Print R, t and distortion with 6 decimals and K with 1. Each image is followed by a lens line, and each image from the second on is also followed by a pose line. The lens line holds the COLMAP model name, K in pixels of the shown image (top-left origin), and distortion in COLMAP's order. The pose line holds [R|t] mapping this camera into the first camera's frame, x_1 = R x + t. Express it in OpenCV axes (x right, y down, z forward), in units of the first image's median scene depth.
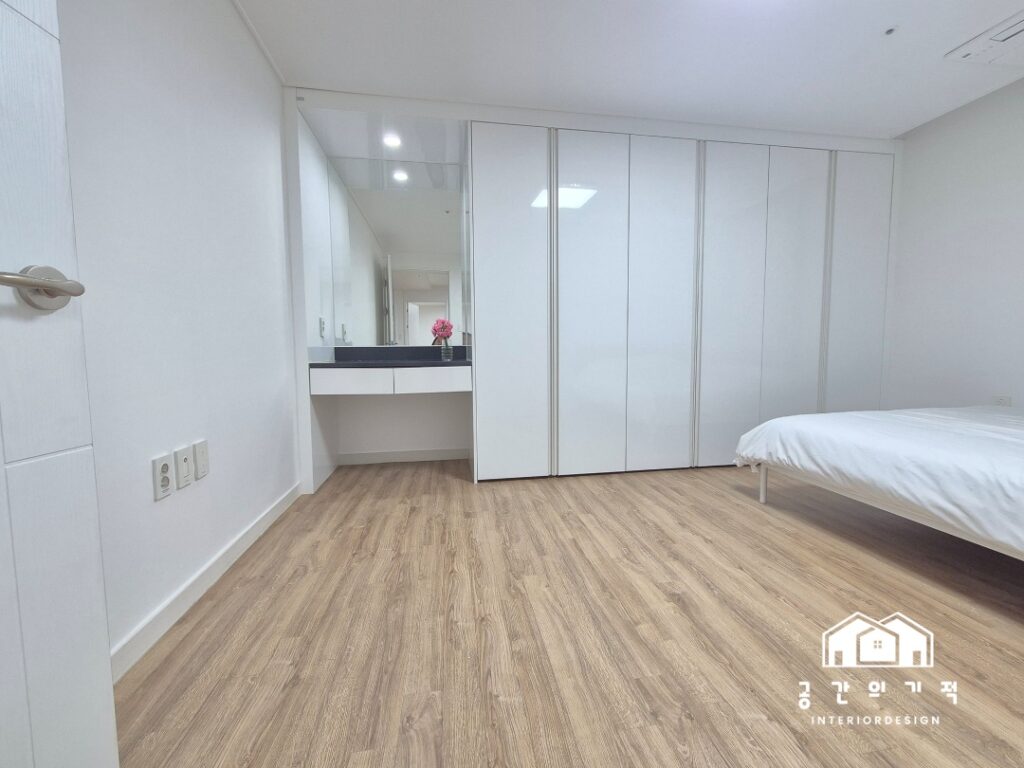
lens RADIAL K [[418.4, 0, 516.1], [0, 418.4, 381.4], [0, 0, 1]] dist [-0.001245, 0.001379]
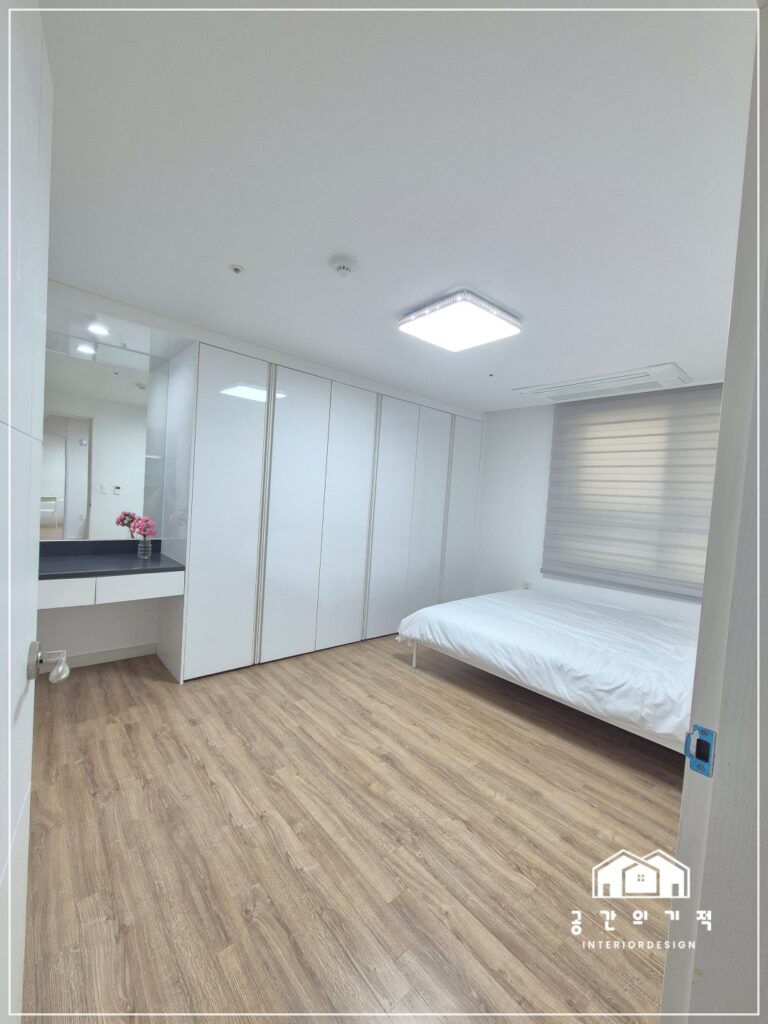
lens RADIAL K [[418.4, 0, 386.3], [0, 418.4, 514.5], [0, 0, 1]] dist [-0.001245, 0.001379]
pose [[0.845846, 0.043167, 0.531677, -0.366251], [-0.034843, 0.999063, -0.025681, -0.254147], [-0.532288, 0.003197, 0.846558, -0.215298]]
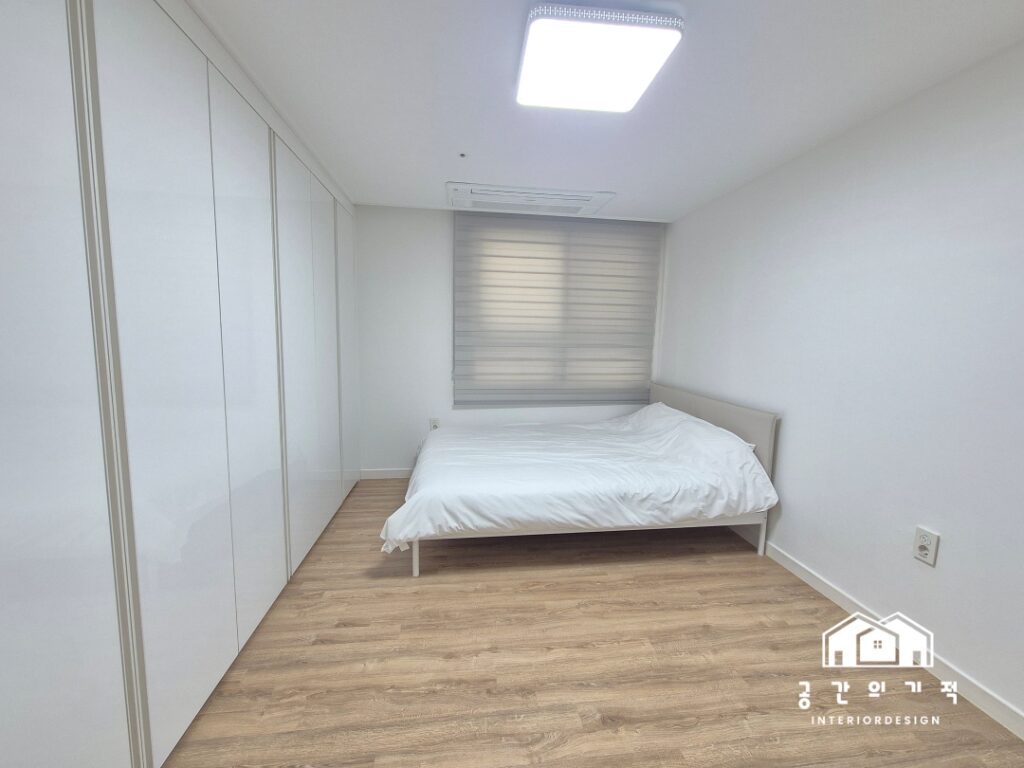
lens RADIAL K [[418.4, 0, 511.7], [0, 418.4, 381.9], [0, 0, 1]] dist [-0.001245, 0.001379]
pose [[0.033262, -0.101434, 0.994286, -0.441428], [0.055343, 0.993497, 0.099502, -0.328098], [-0.997913, 0.051717, 0.038660, 0.957098]]
